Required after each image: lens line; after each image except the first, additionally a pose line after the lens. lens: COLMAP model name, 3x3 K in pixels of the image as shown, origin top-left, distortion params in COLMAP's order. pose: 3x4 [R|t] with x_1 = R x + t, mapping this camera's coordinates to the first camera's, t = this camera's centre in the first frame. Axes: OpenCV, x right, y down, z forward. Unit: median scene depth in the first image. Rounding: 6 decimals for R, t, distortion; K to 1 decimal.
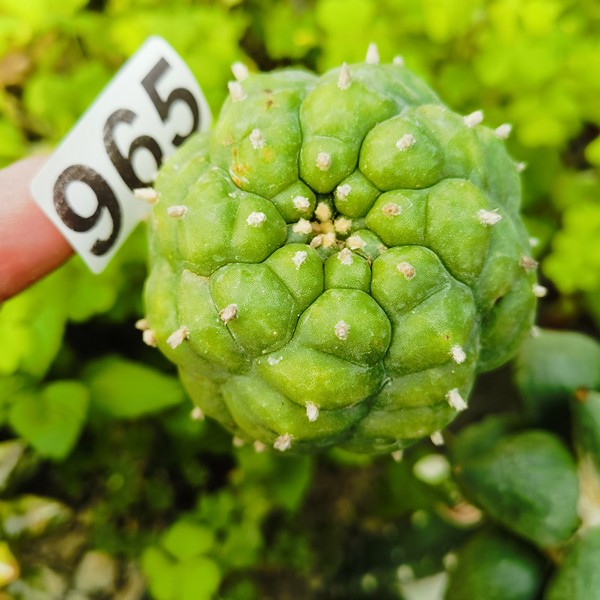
lens RADIAL K [[669.3, 0, 301.5], [0, 669.3, 301.6], [0, 0, 1]] dist [-0.006968, -0.007754]
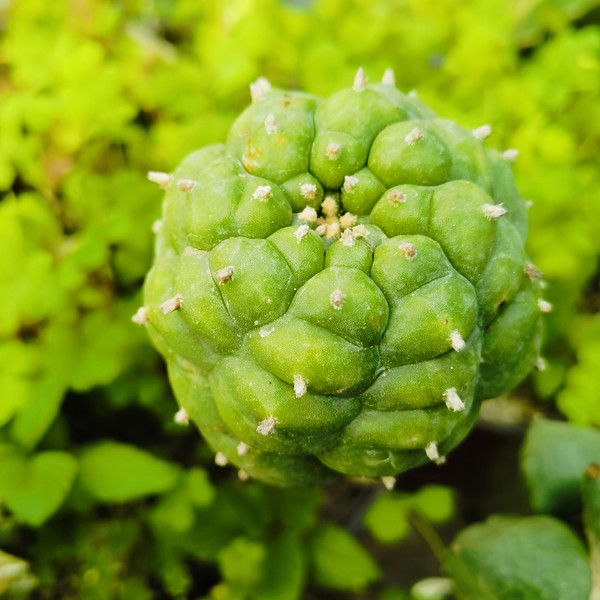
lens RADIAL K [[666.8, 0, 298.4], [0, 666.8, 297.5], [0, 0, 1]] dist [0.004641, -0.031907]
pose [[0.995553, 0.086093, -0.038242, 0.037767], [-0.092607, 0.968836, -0.229739, 0.249935], [0.017271, 0.232259, 0.972501, 0.051846]]
